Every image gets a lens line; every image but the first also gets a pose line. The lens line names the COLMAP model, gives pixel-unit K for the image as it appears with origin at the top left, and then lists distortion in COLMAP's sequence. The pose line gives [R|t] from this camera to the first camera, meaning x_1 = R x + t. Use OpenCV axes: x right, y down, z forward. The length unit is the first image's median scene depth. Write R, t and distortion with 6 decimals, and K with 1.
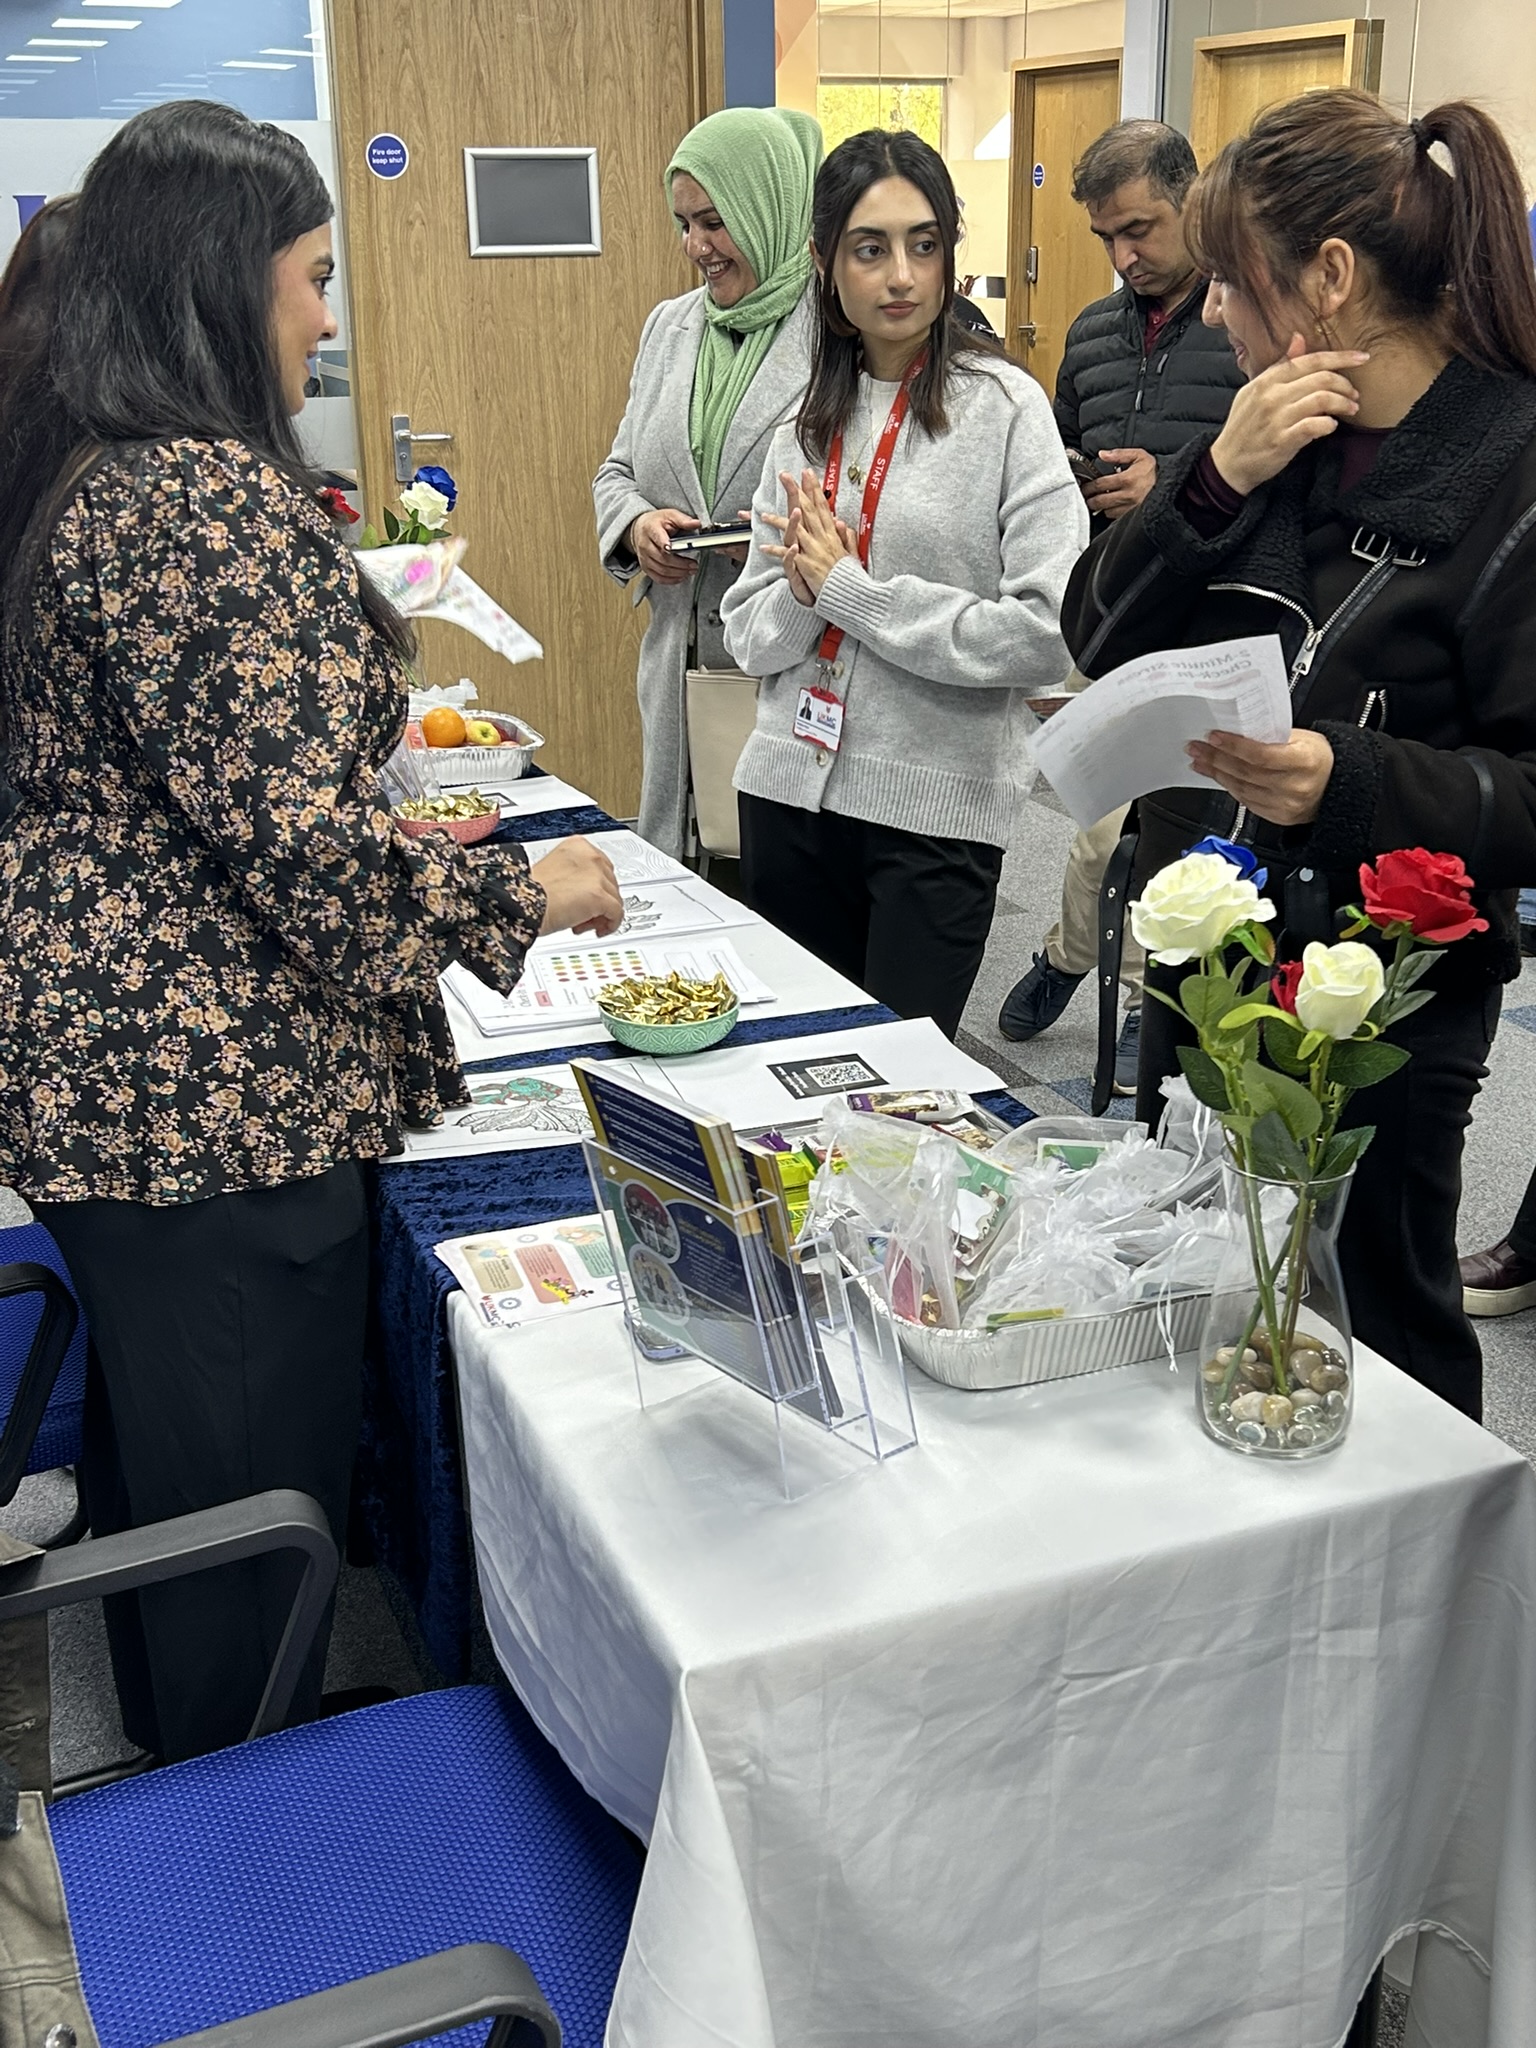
lens RADIAL K [[2292.8, 0, 768.0], [0, 2292.8, 1024.0], [0, 0, 1]] dist [0.110646, -0.200984]
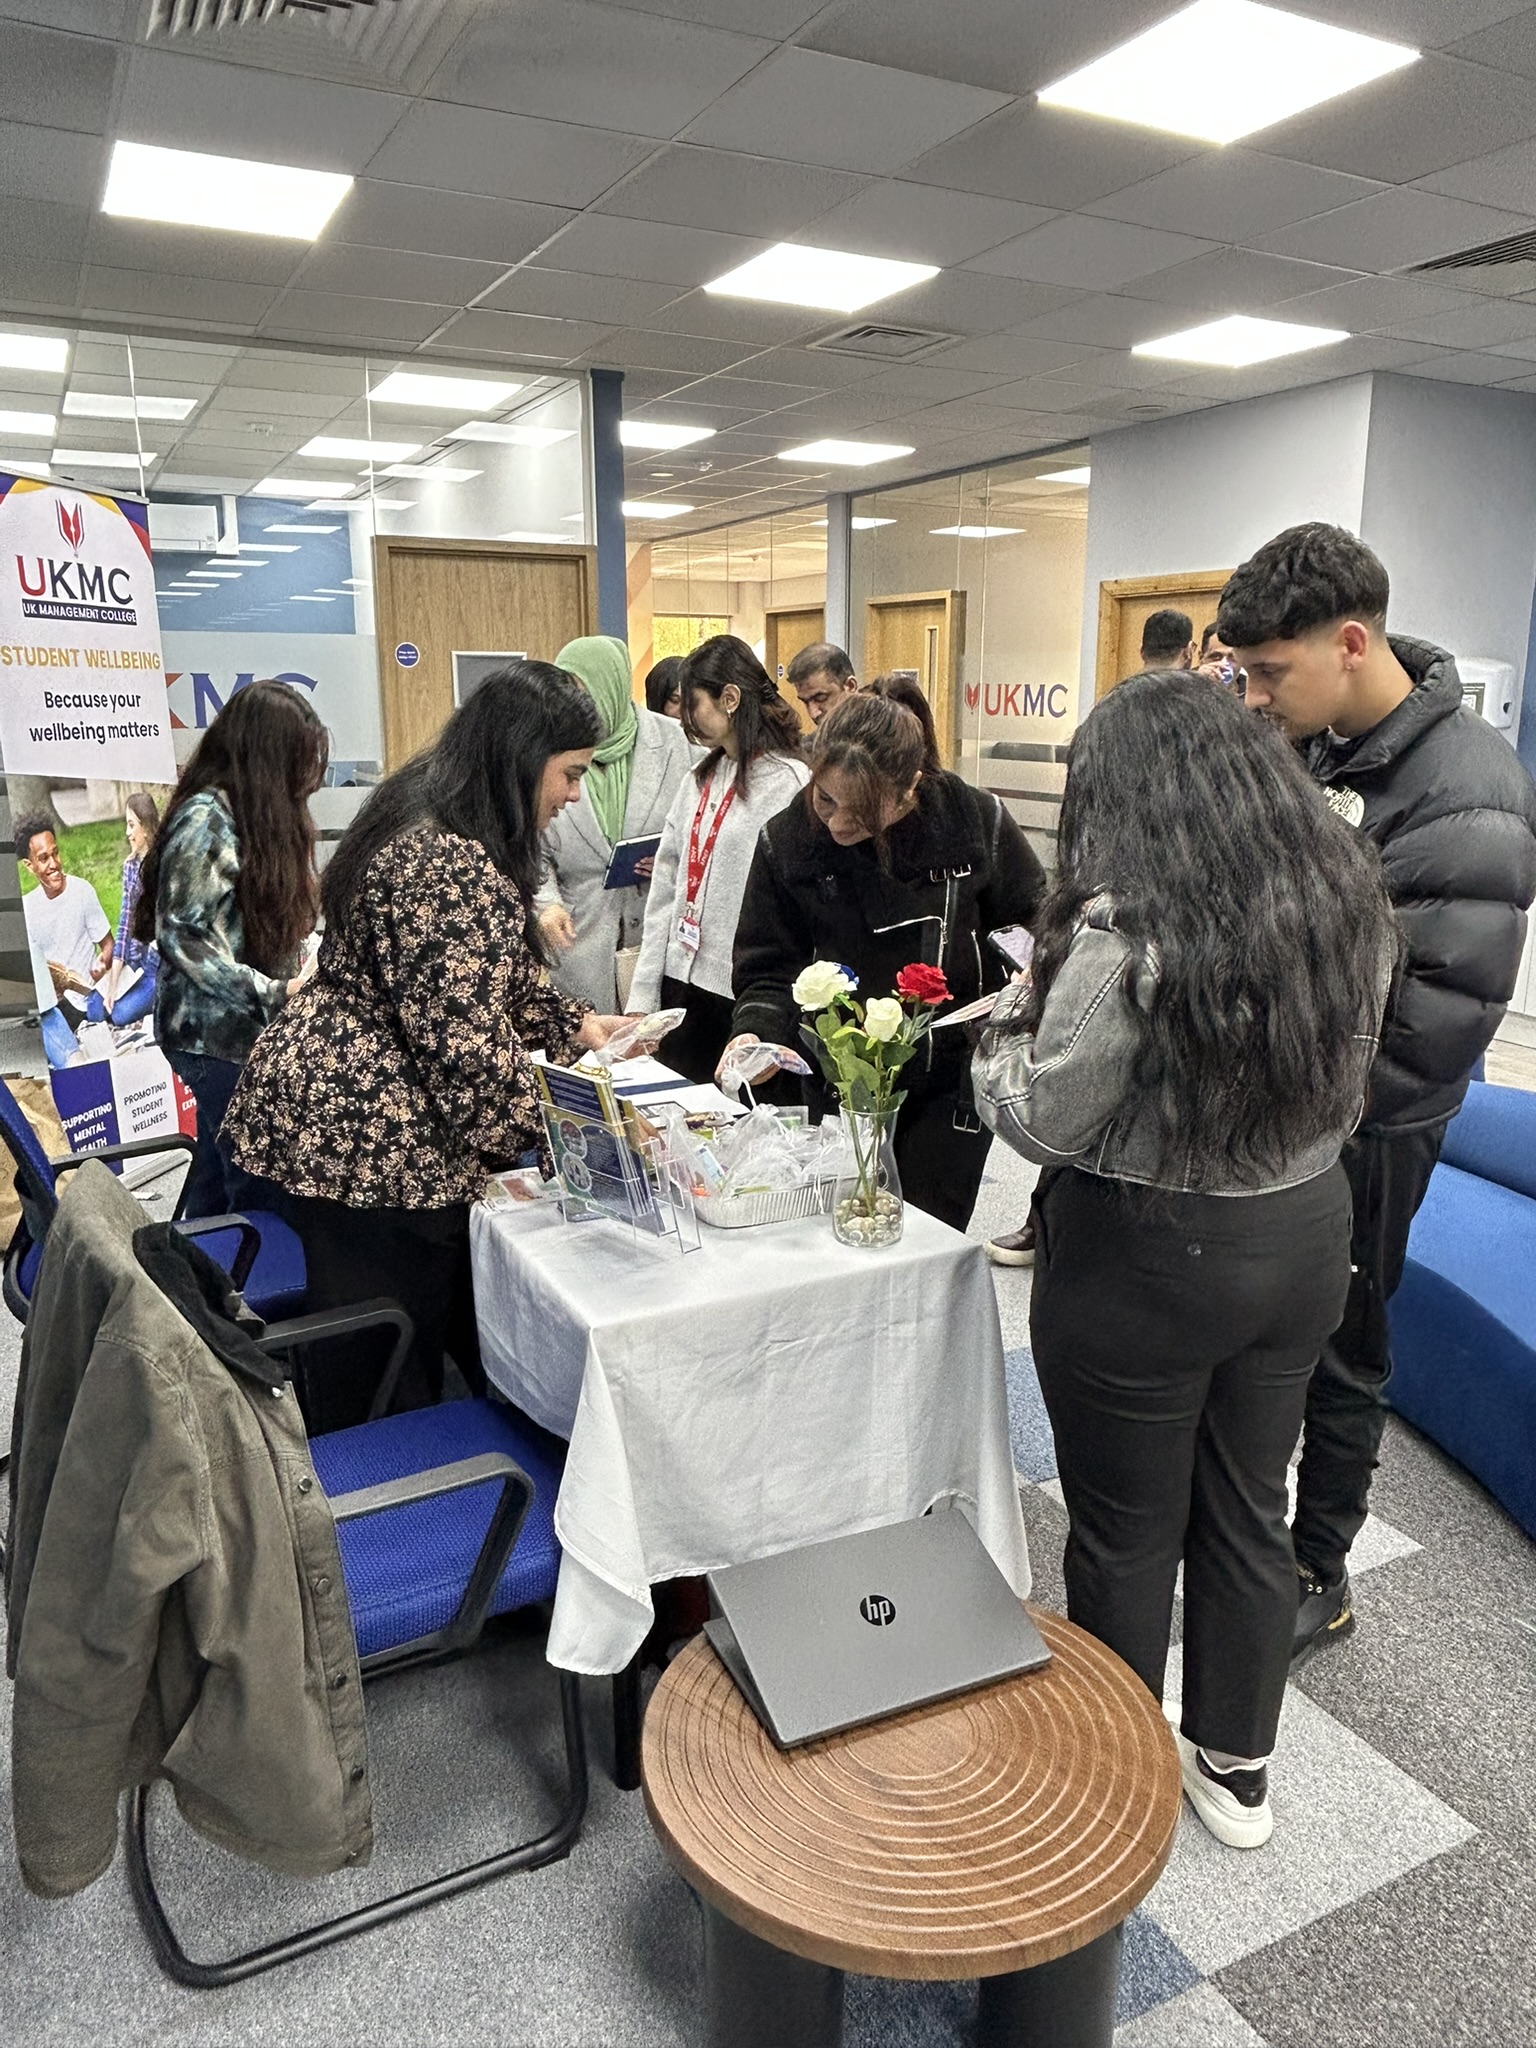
lens RADIAL K [[1401.4, 0, 768.0], [0, 1401.4, 1024.0], [0, 0, 1]] dist [0.001934, -0.000266]
pose [[0.994983, -0.011154, 0.099416, 0.000425], [0.021310, 0.994588, -0.101693, 0.114917], [-0.097744, 0.103301, 0.989836, -0.307286]]
